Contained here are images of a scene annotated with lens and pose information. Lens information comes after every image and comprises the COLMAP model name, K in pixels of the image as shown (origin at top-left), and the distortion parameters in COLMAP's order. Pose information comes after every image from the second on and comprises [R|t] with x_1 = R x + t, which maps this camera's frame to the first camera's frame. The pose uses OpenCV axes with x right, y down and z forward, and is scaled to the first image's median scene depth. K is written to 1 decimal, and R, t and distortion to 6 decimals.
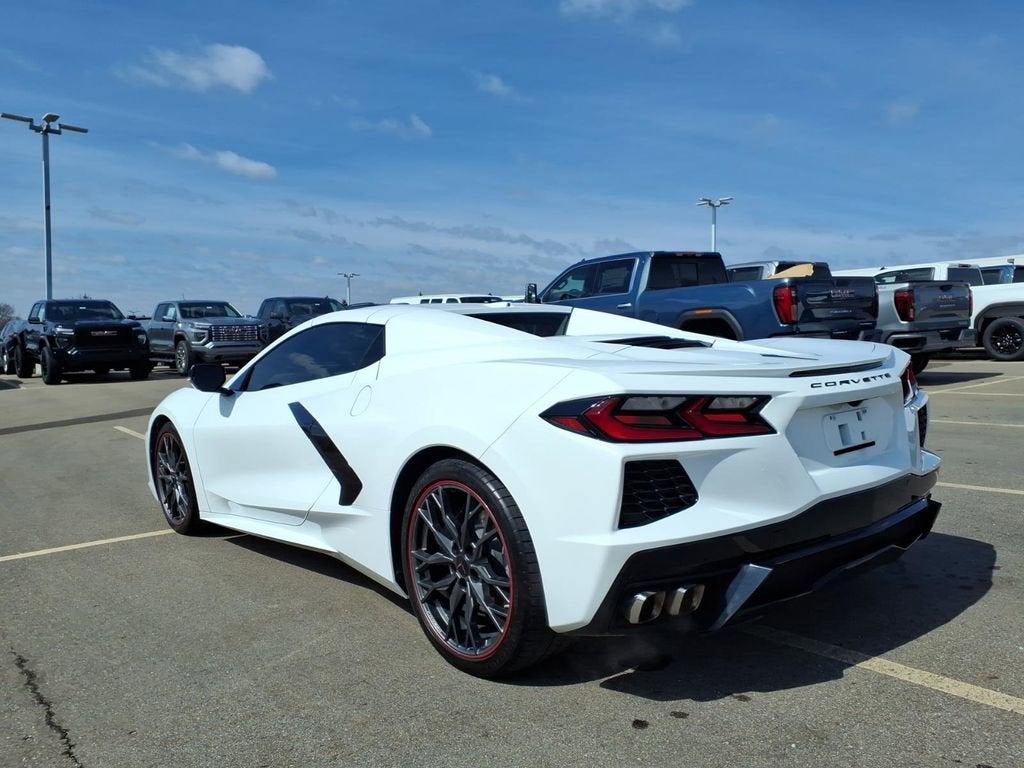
lens RADIAL K [[787.8, 0, 604.4], [0, 787.8, 389.3], [0, 0, 1]] dist [0.005567, -0.037073]
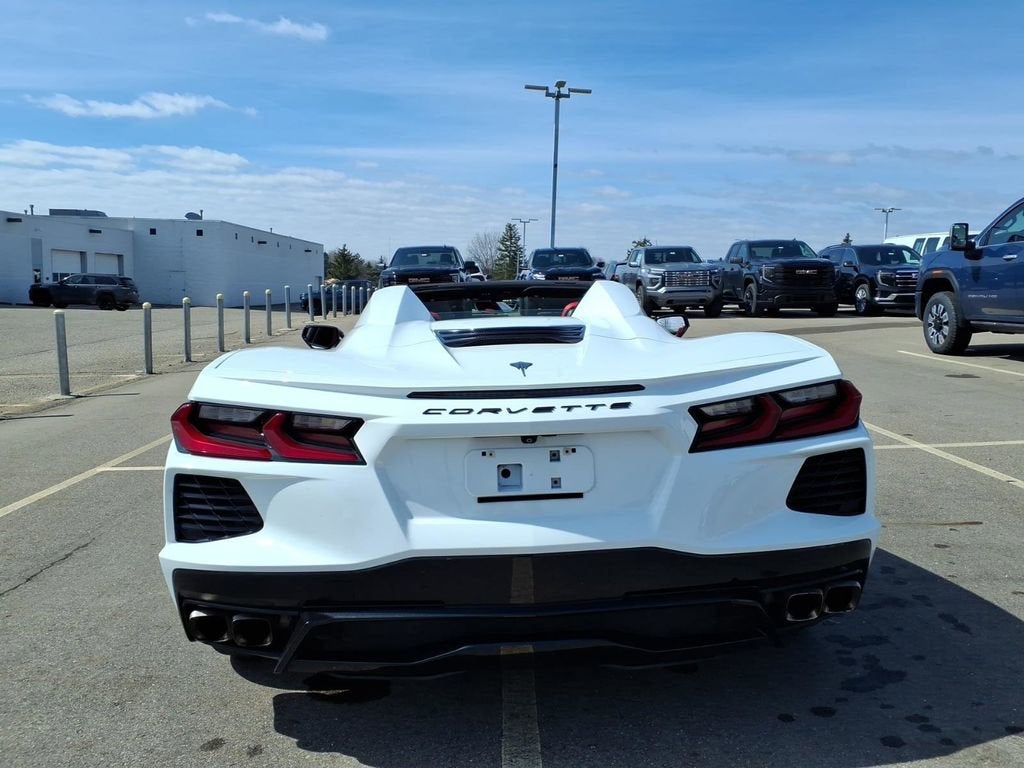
lens RADIAL K [[842.7, 0, 568.6], [0, 842.7, 379.6], [0, 0, 1]] dist [0.013674, -0.005240]
pose [[0.783983, 0.082044, -0.615337, 0.644718], [-0.048663, 0.996300, 0.070838, -0.074777], [0.618872, -0.025592, 0.785075, 0.304812]]
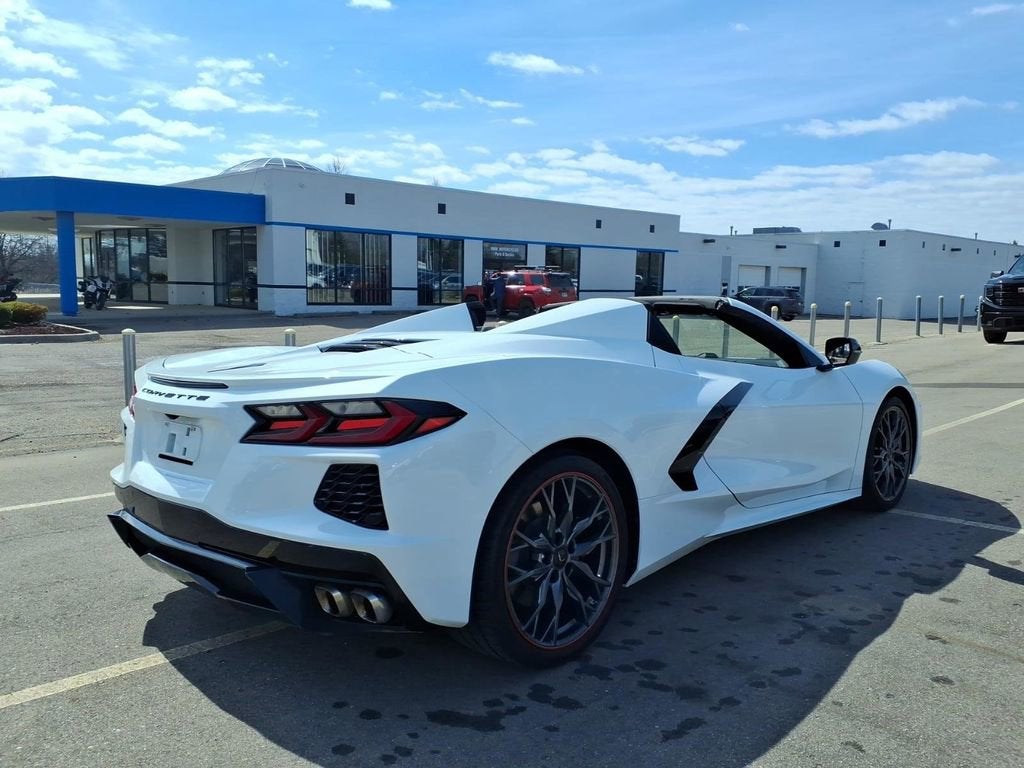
lens RADIAL K [[867.1, 0, 516.6], [0, 867.1, 362.4], [0, 0, 1]] dist [0.013628, 0.001334]
pose [[0.043698, 0.090014, -0.994981, 1.148119], [-0.062312, 0.994239, 0.087210, -0.141572], [0.997100, 0.058188, 0.049055, 1.076002]]
